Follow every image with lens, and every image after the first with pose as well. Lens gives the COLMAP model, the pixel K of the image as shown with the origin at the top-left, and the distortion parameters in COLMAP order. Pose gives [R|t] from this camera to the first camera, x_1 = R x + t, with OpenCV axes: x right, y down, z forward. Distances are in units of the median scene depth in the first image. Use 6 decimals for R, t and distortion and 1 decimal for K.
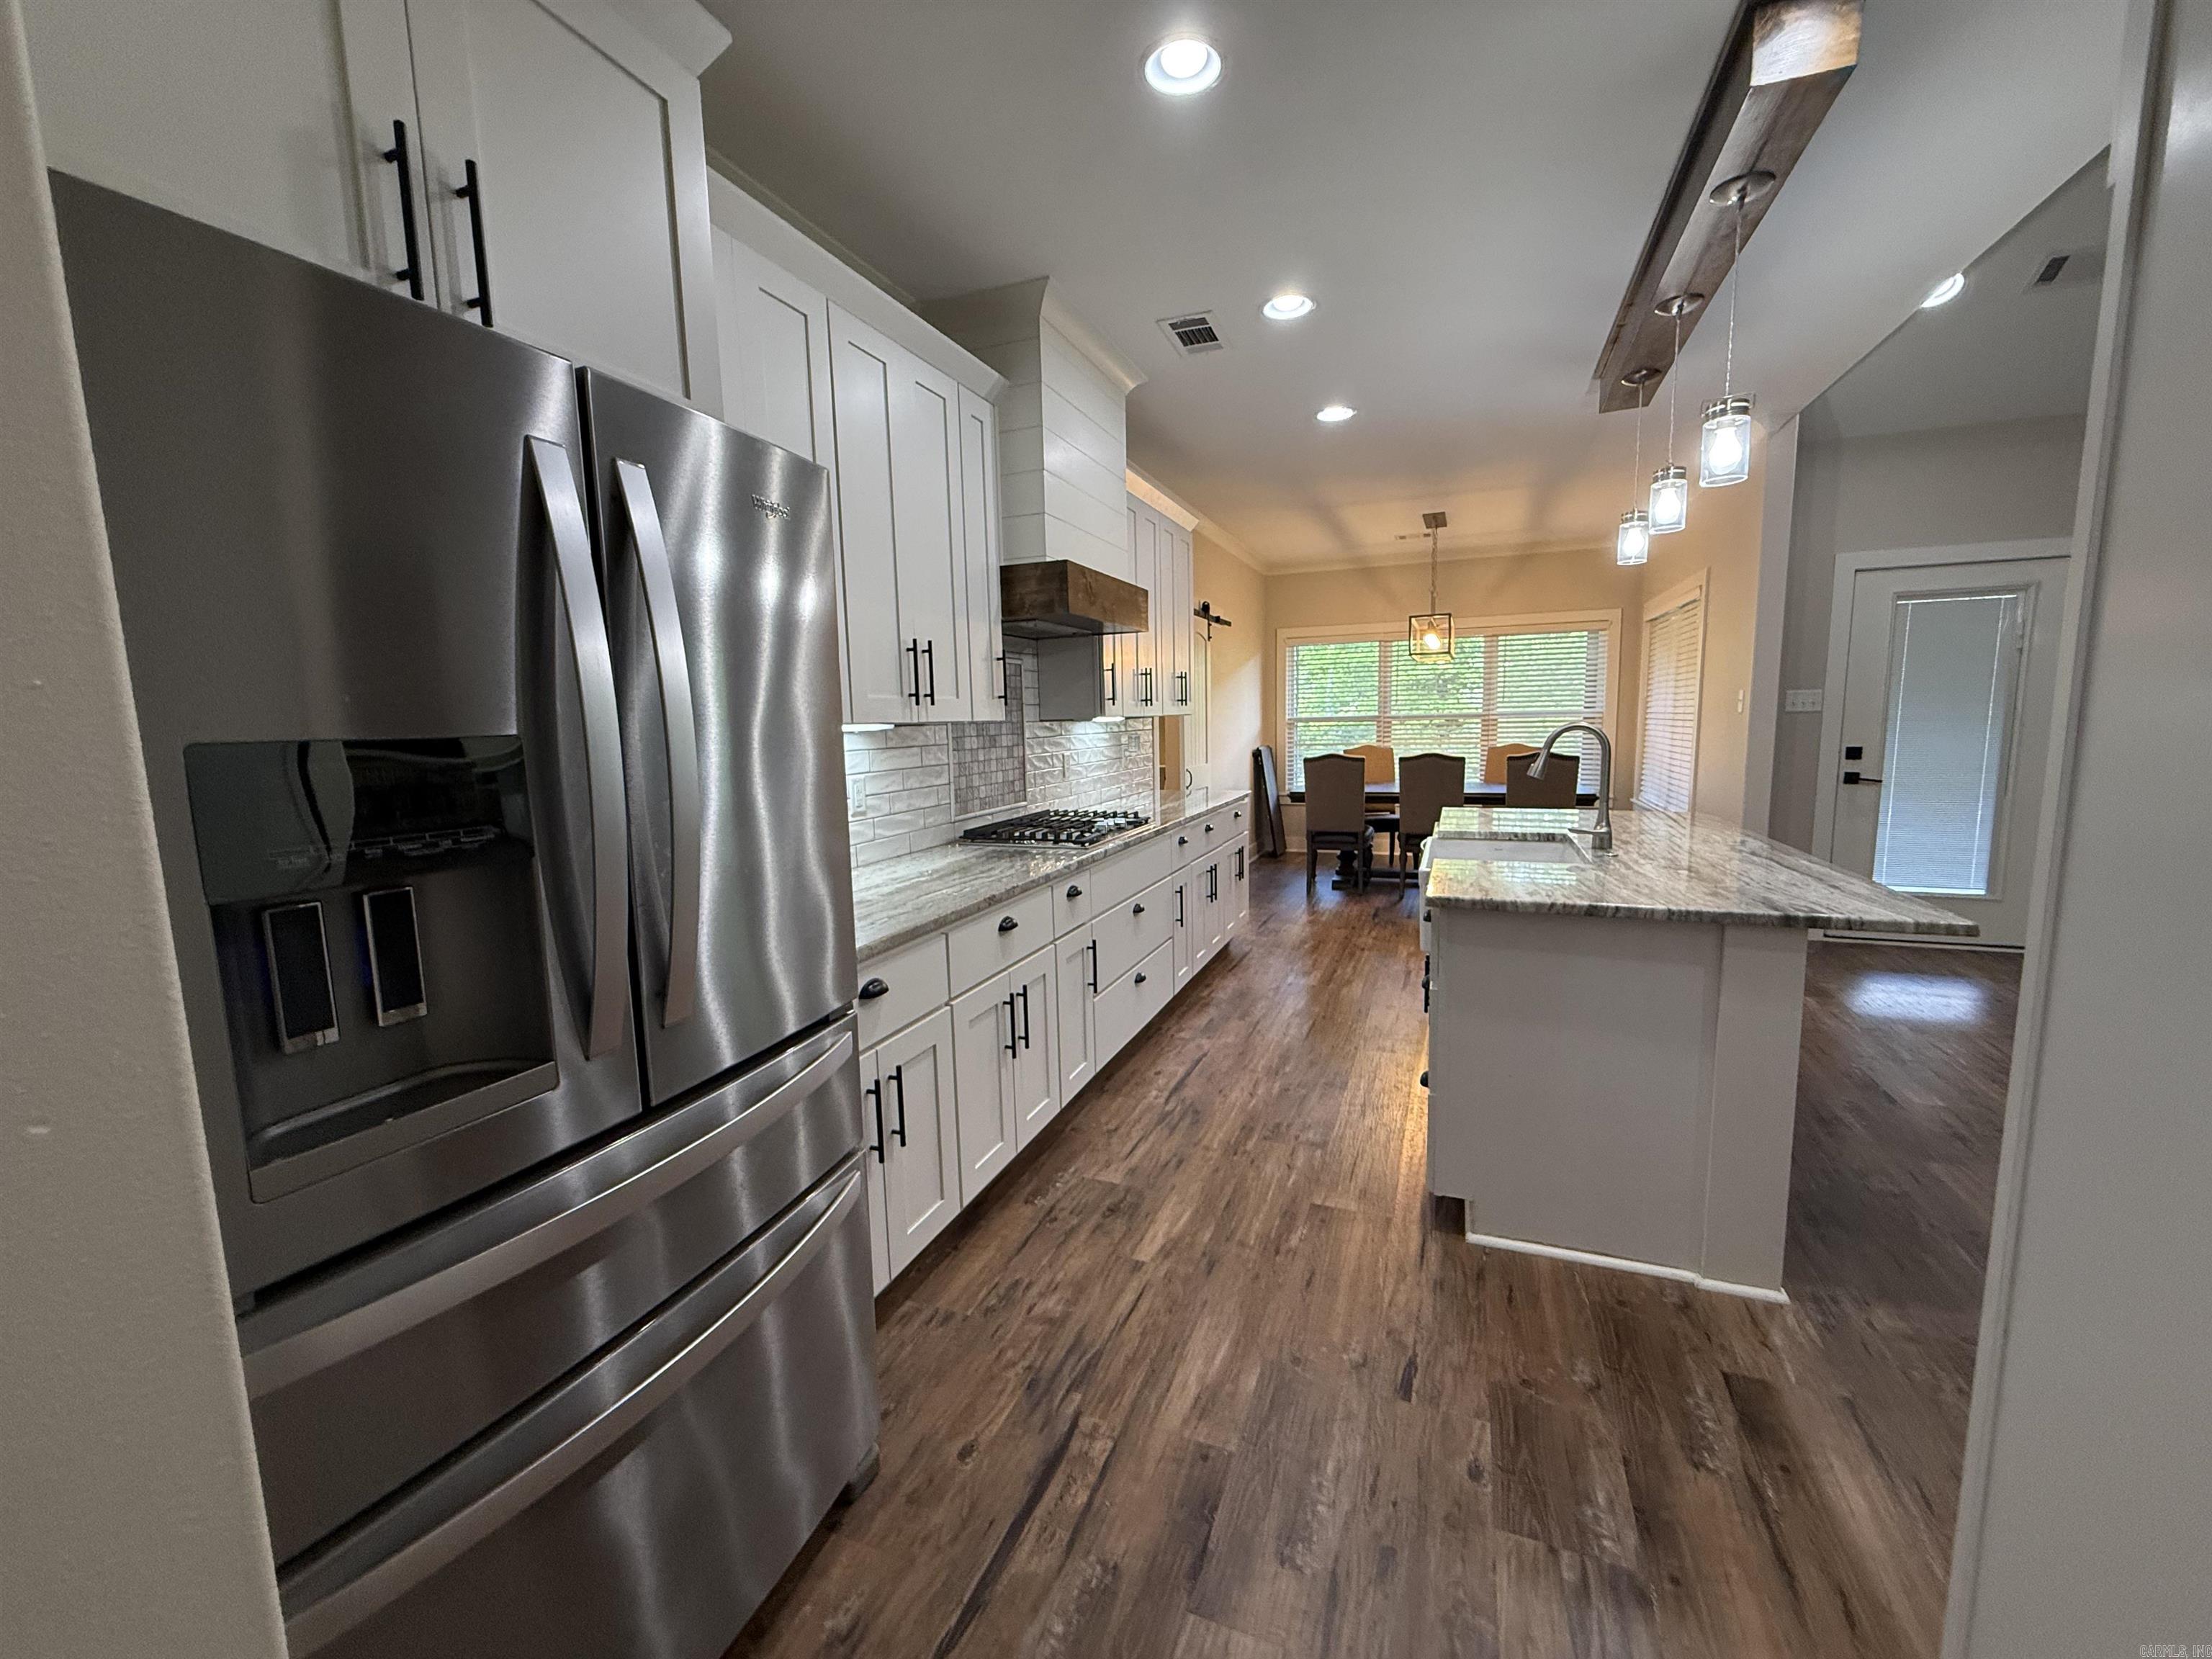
lens RADIAL K [[883.2, 0, 1100.3], [0, 883.2, 830.8], [0, 0, 1]] dist [-0.000032, -0.000435]
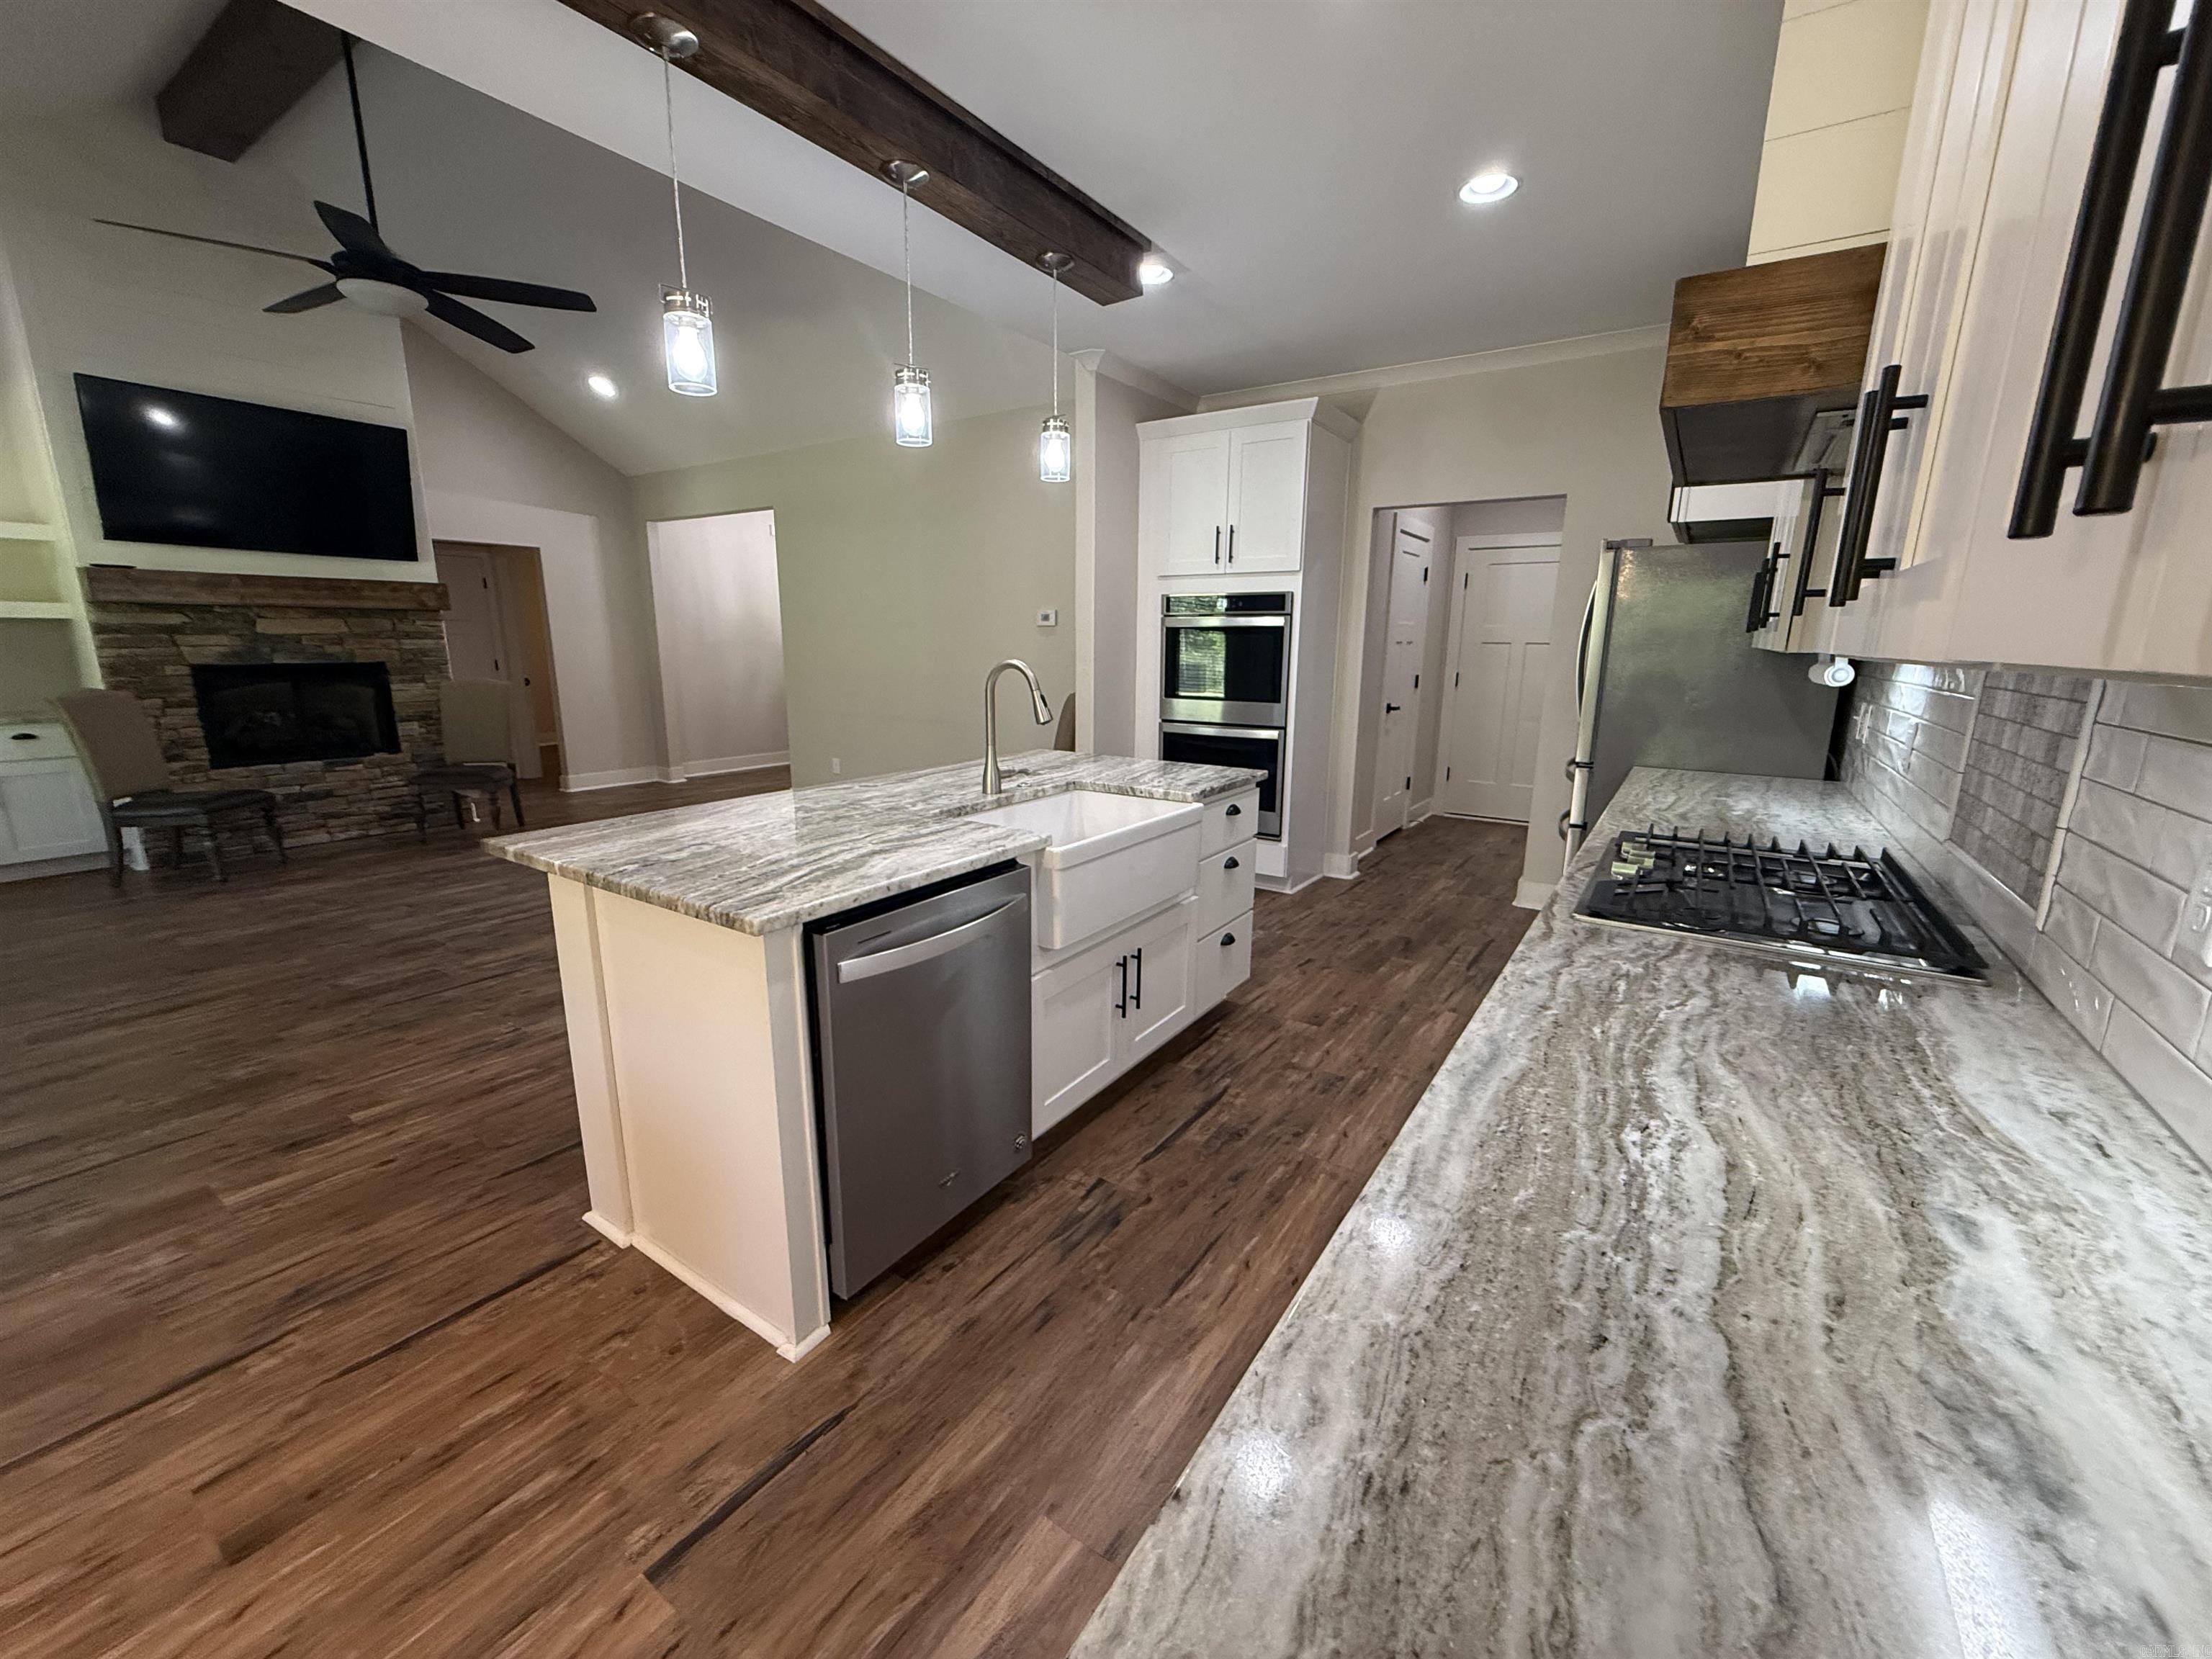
lens RADIAL K [[880.9, 0, 1098.3], [0, 880.9, 832.1], [0, 0, 1]] dist [-0.000211, -0.000294]
pose [[-0.977466, -0.030346, 0.208902, 0.211805], [0.041754, 0.942268, 0.332246, -0.208214], [-0.206924, 0.333481, -0.919768, 1.546554]]
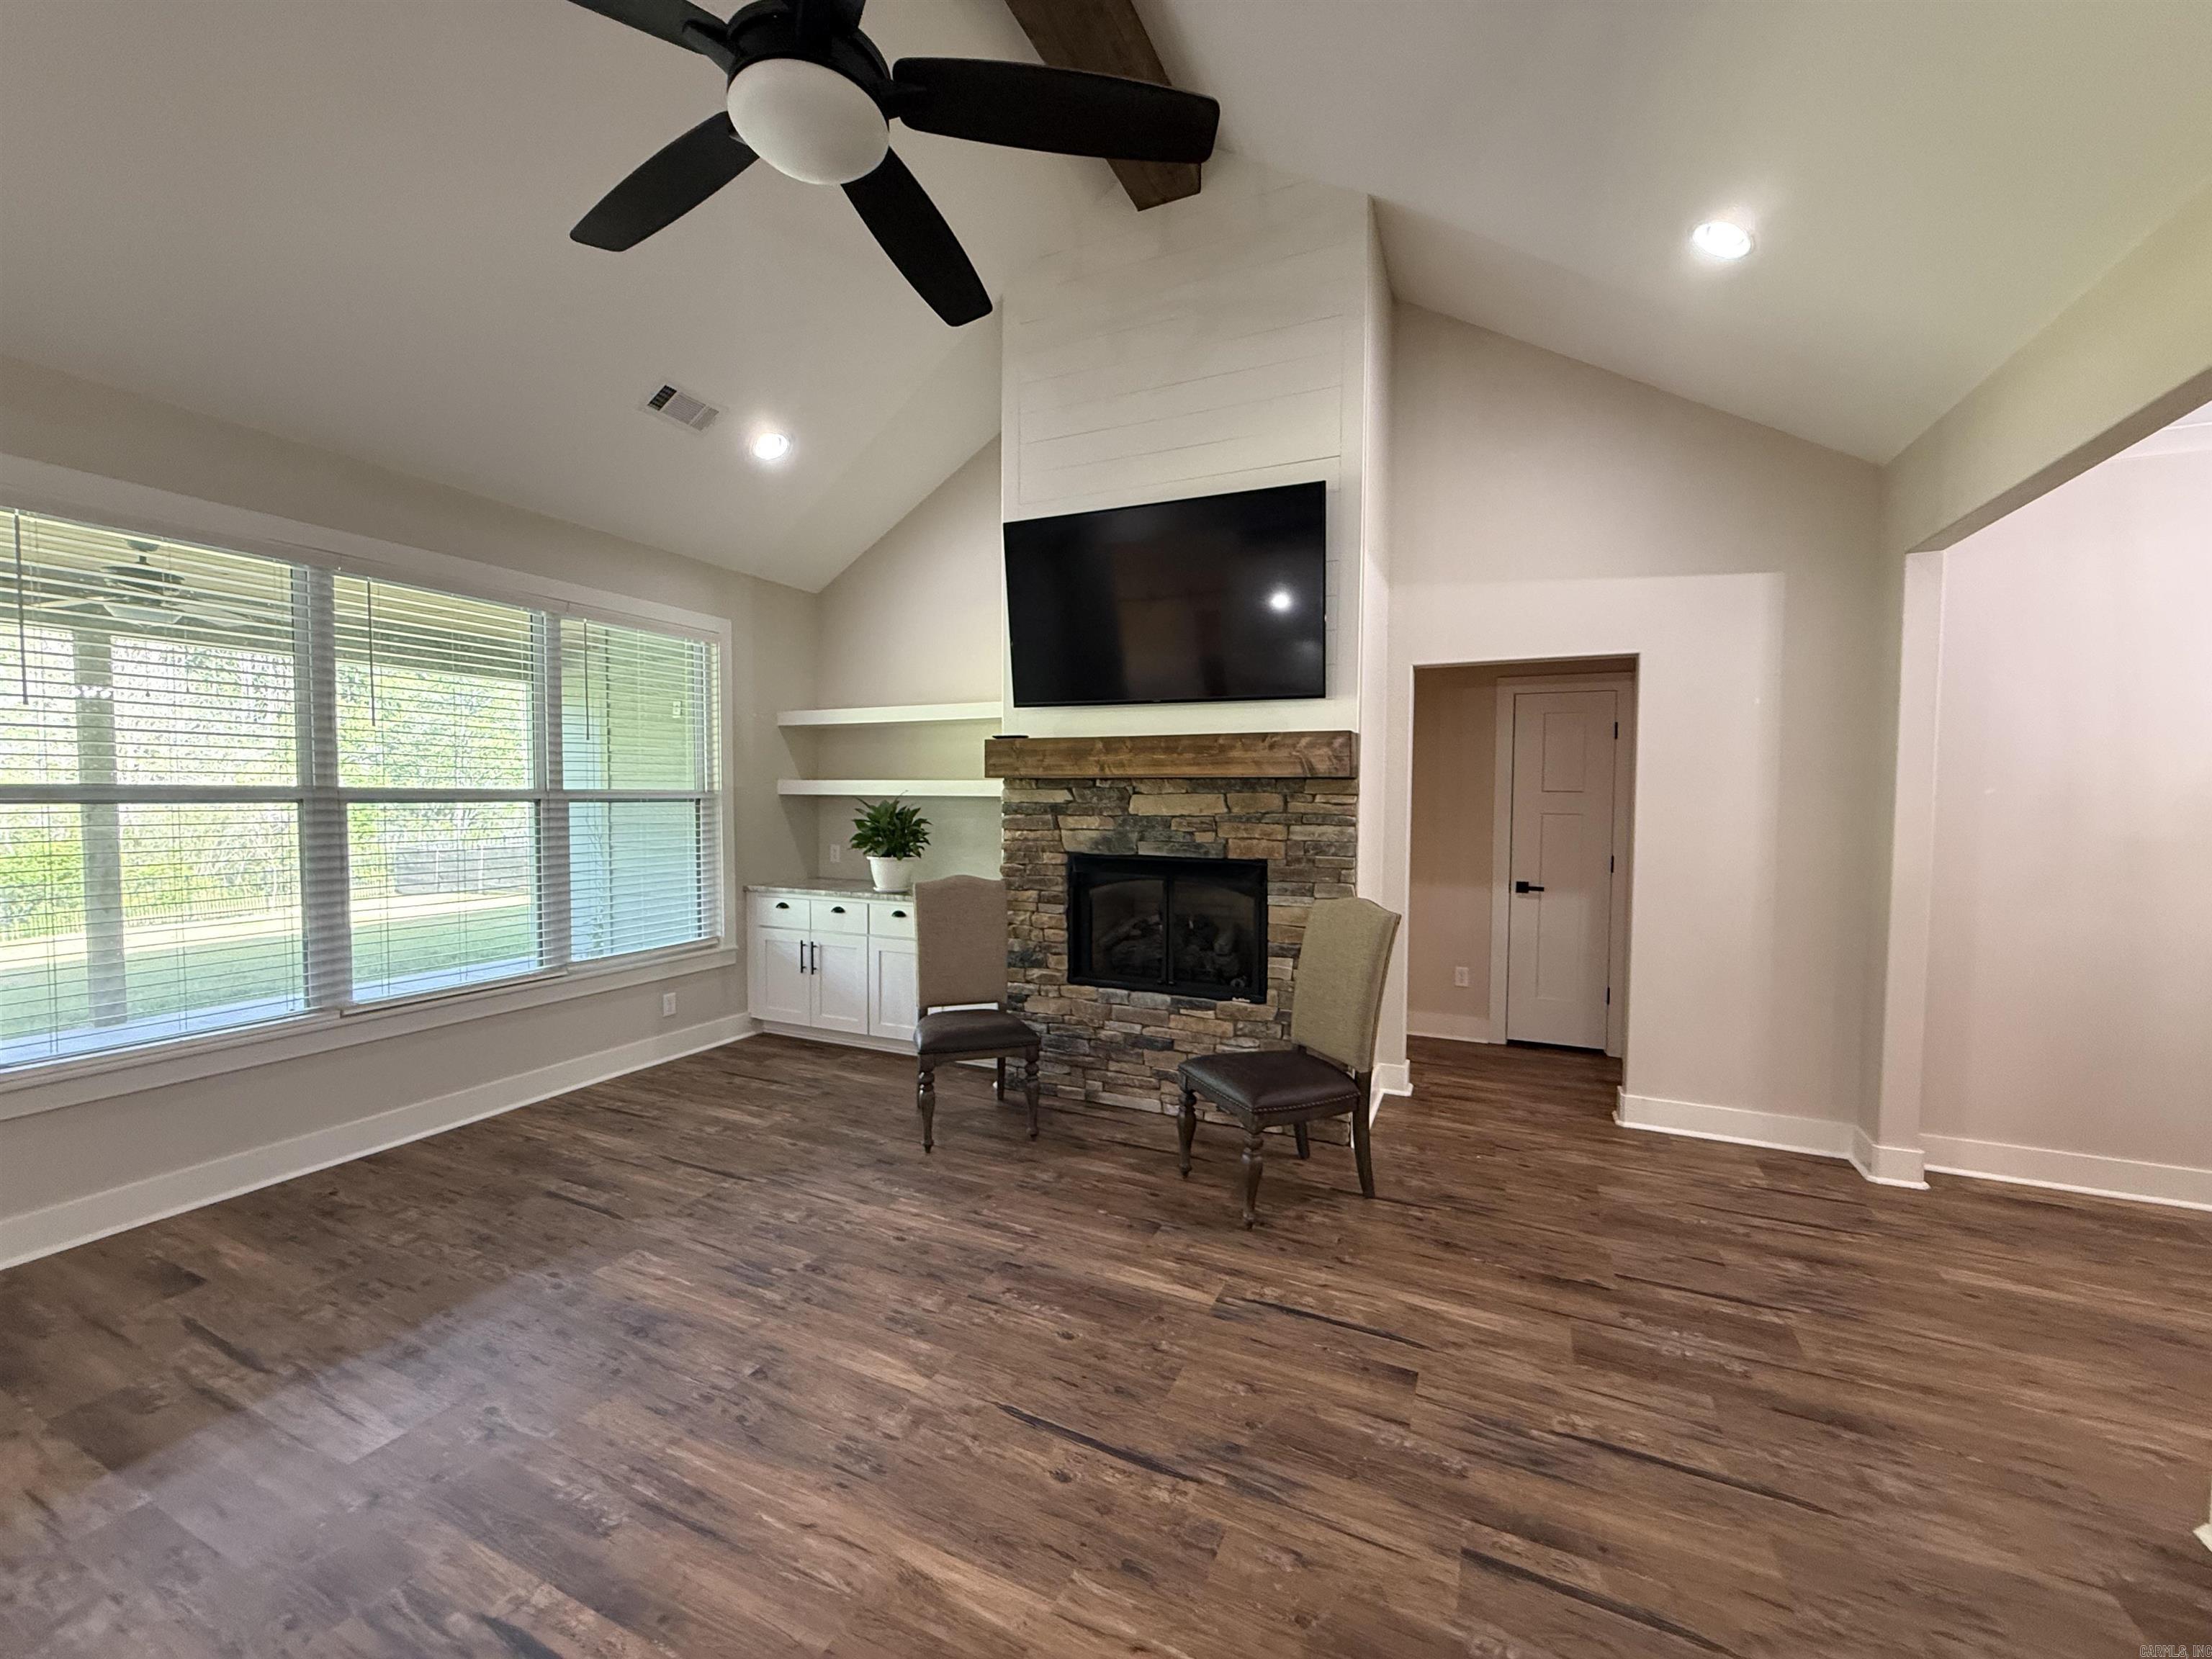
lens RADIAL K [[883.2, 0, 1100.3], [0, 883.2, 830.8], [0, 0, 1]] dist [-0.000032, -0.000435]
pose [[0.049399, -0.019297, 0.998593, 0.862075], [0.121849, 0.992461, 0.013150, -0.080735], [-0.991319, 0.121028, 0.051378, 0.265244]]
